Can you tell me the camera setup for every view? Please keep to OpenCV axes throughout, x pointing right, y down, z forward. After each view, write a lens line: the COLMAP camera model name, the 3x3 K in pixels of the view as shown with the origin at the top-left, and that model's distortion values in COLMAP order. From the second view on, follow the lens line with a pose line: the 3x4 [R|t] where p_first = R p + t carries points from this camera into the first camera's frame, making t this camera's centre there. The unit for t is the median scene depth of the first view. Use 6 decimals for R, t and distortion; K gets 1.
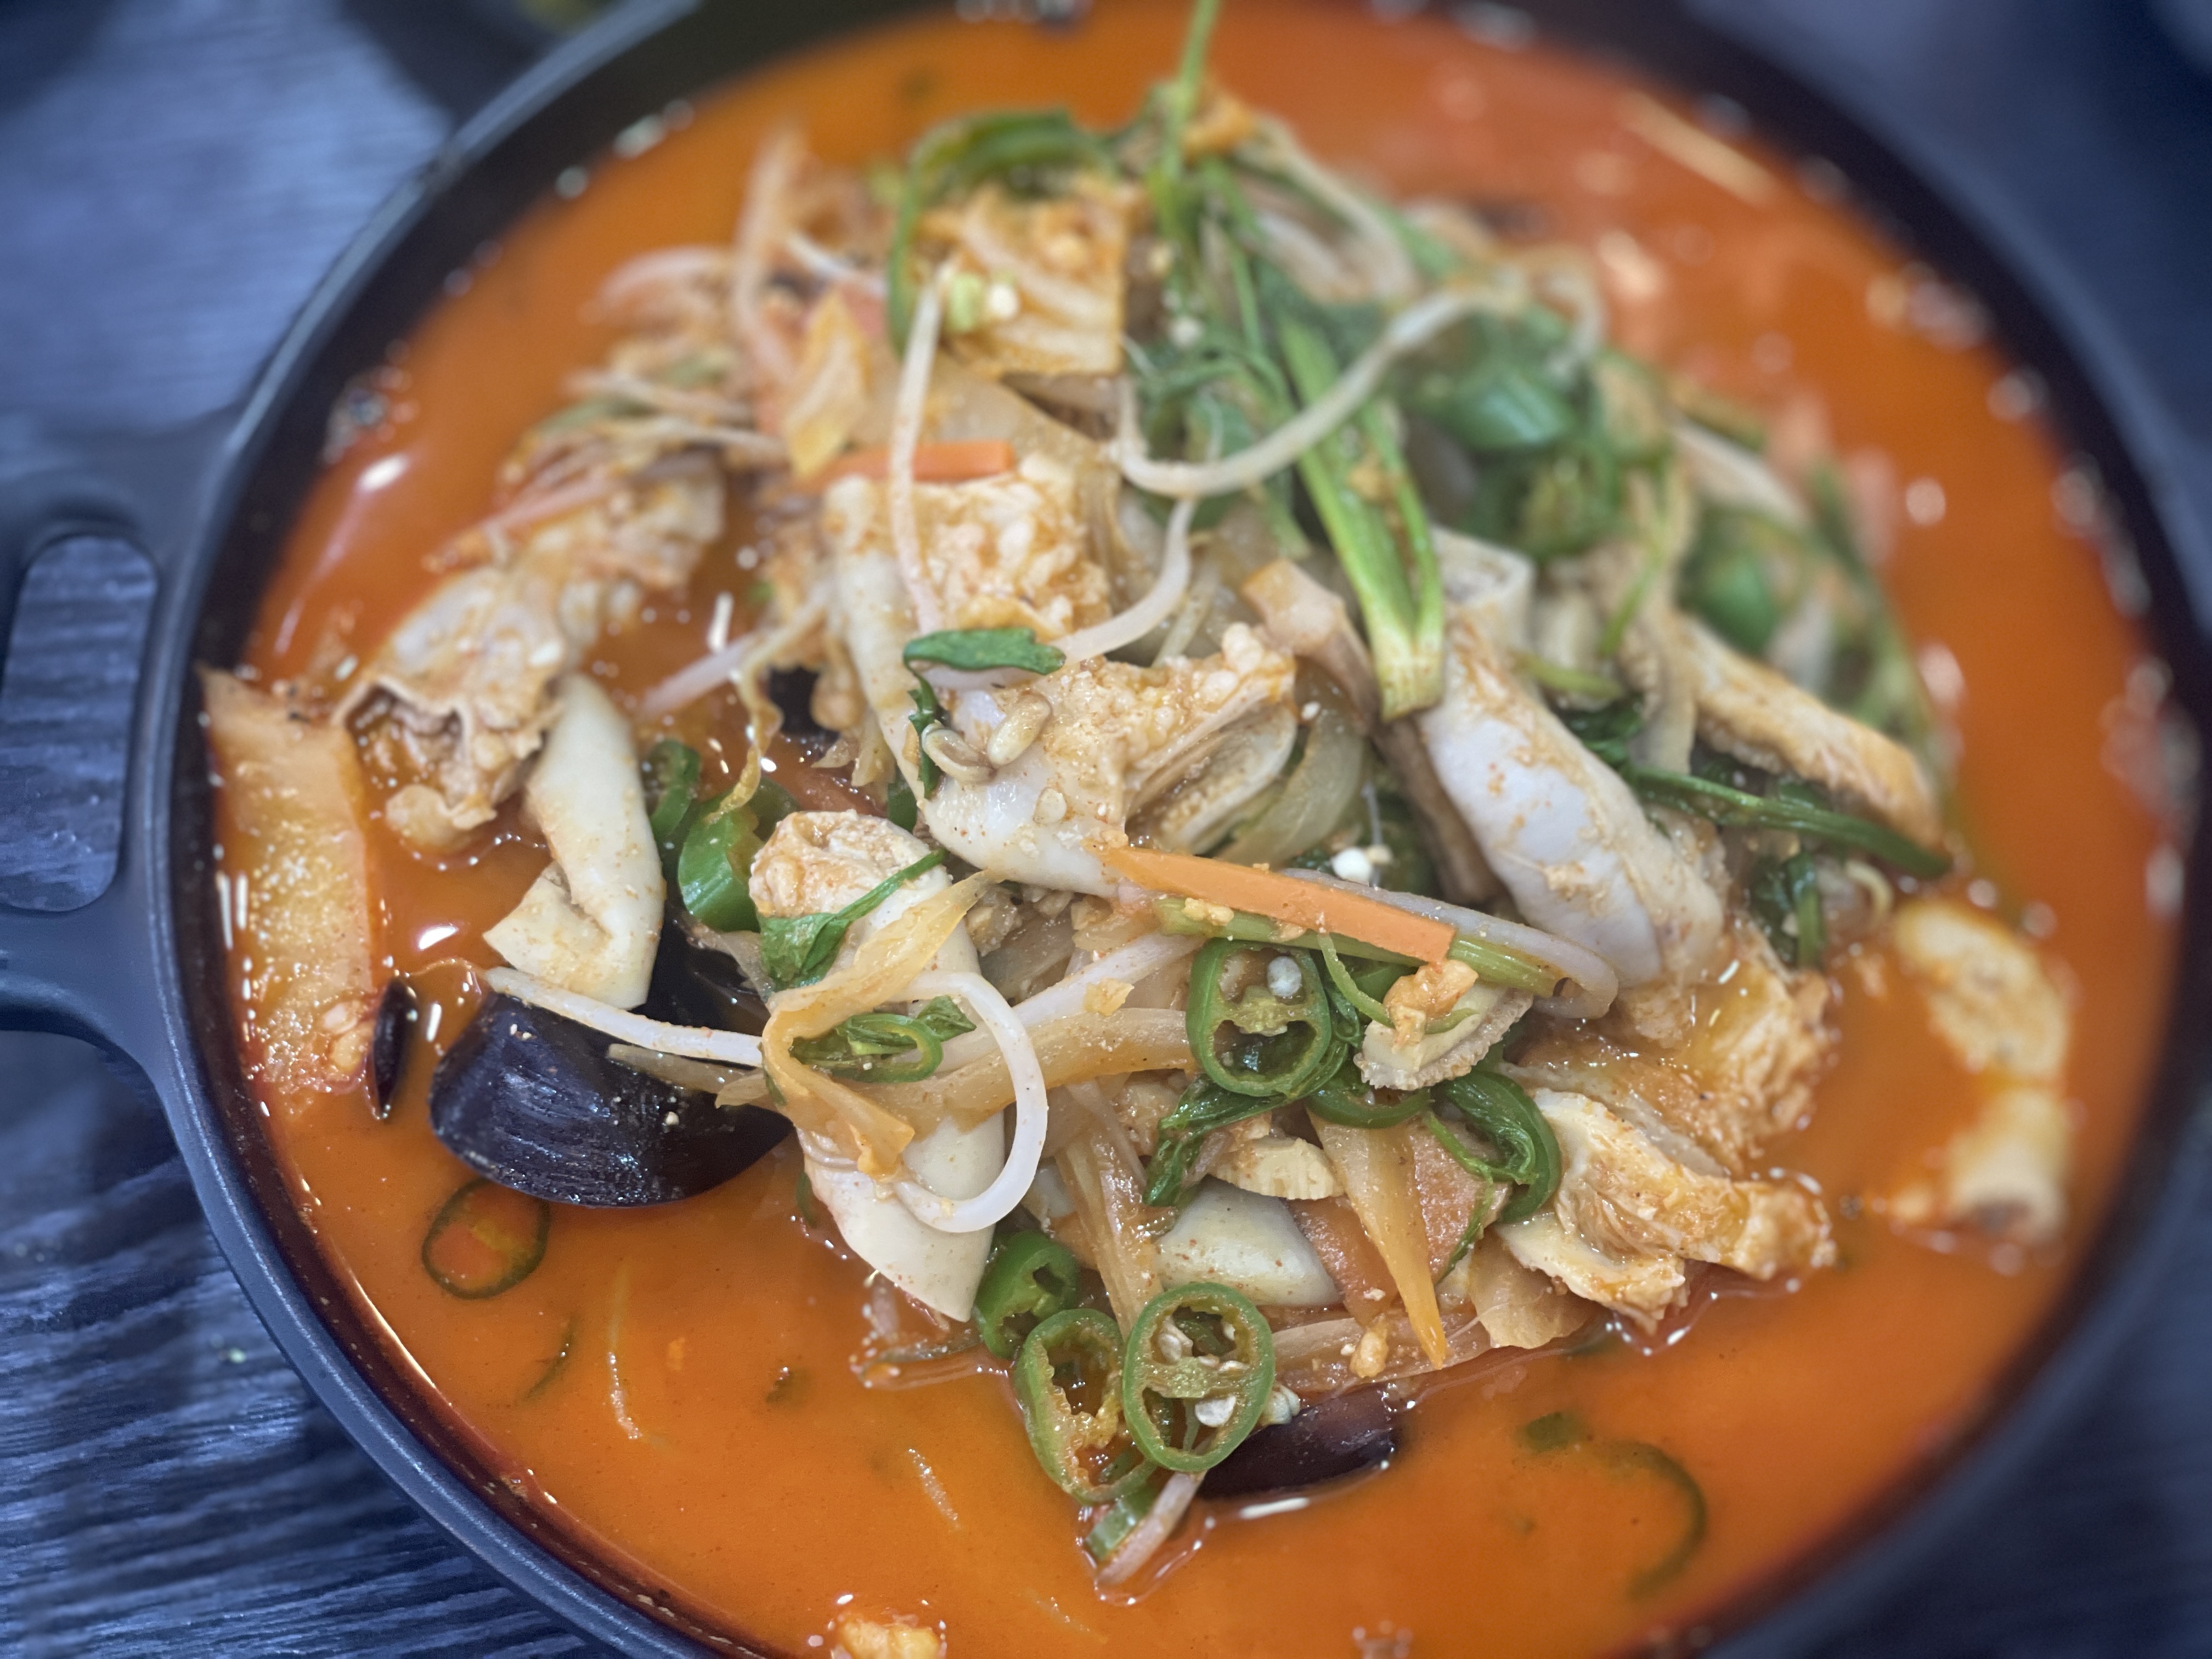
lens RADIAL K [[4195.6, 0, 1105.5], [0, 4195.6, 834.0], [0, 0, 1]] dist [0.098185, 0.000000]
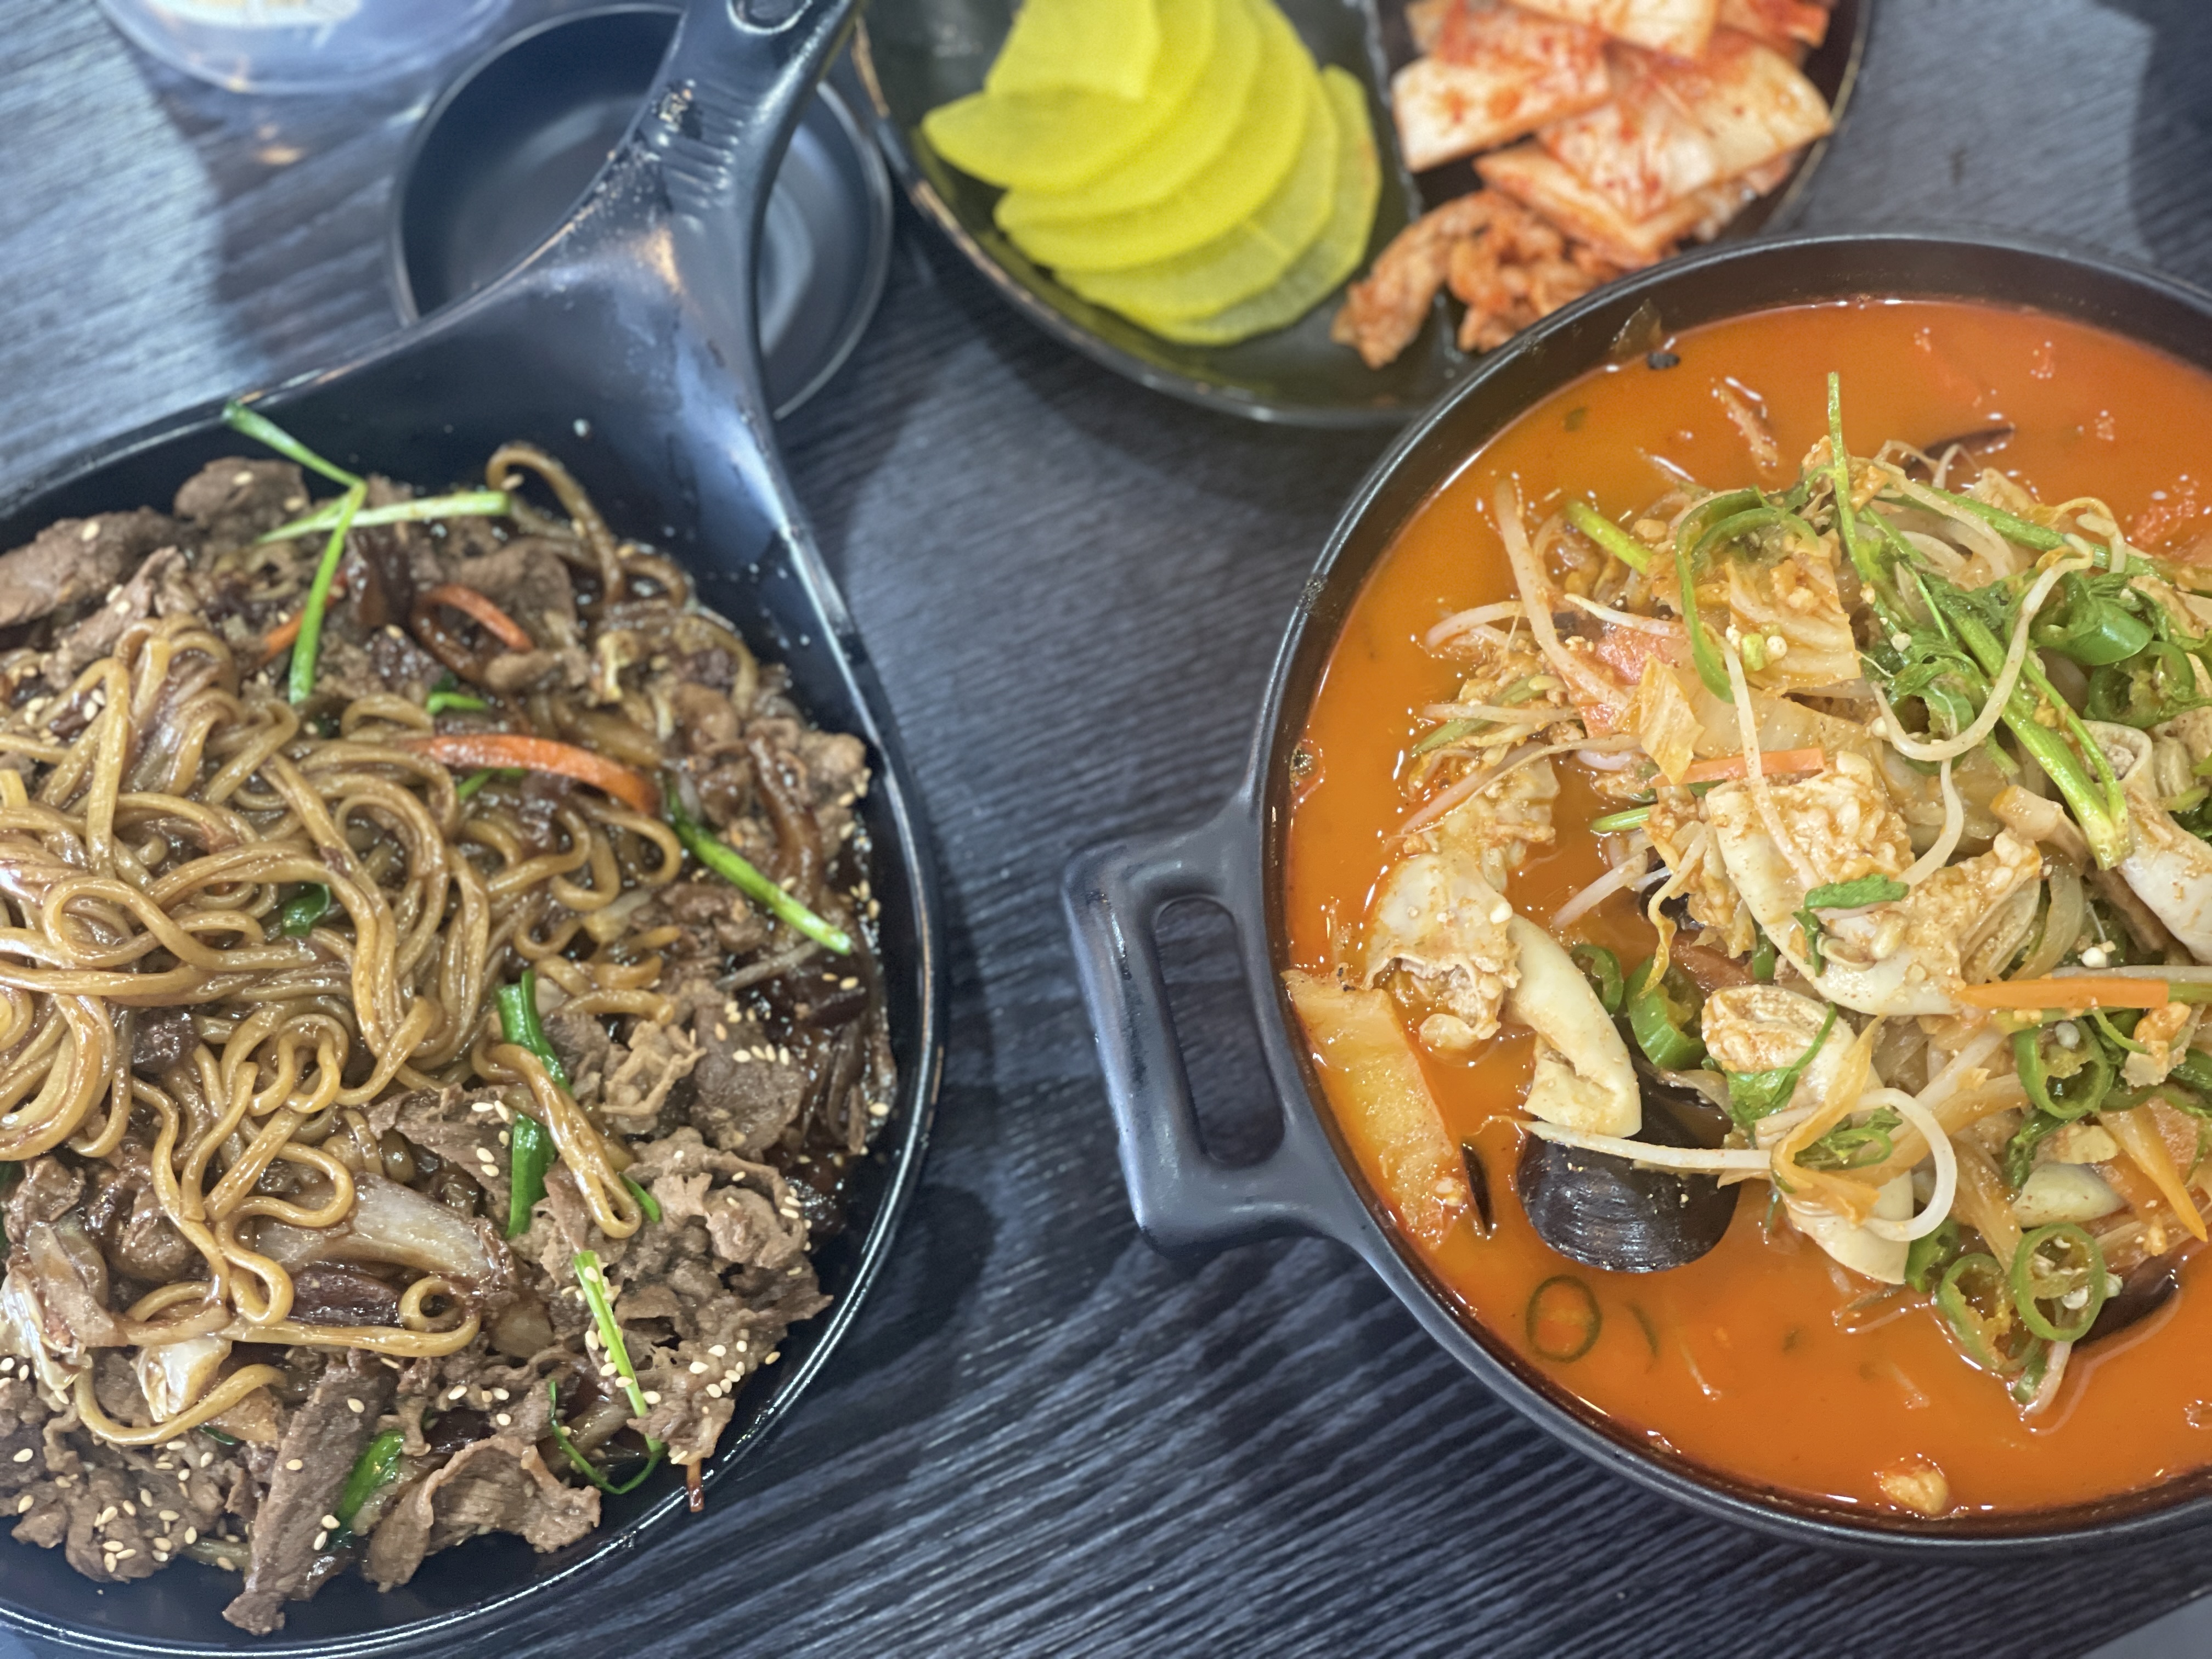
lens RADIAL K [[4195.6, 0, 1091.9], [0, 4195.6, 823.5], [0, 0, 1]] dist [0.098185, 0.000000]
pose [[0.968397, -0.243785, 0.052684, -0.377361], [0.232522, 0.958855, 0.162880, -0.386379], [-0.090225, -0.145482, 0.985238, -0.531305]]
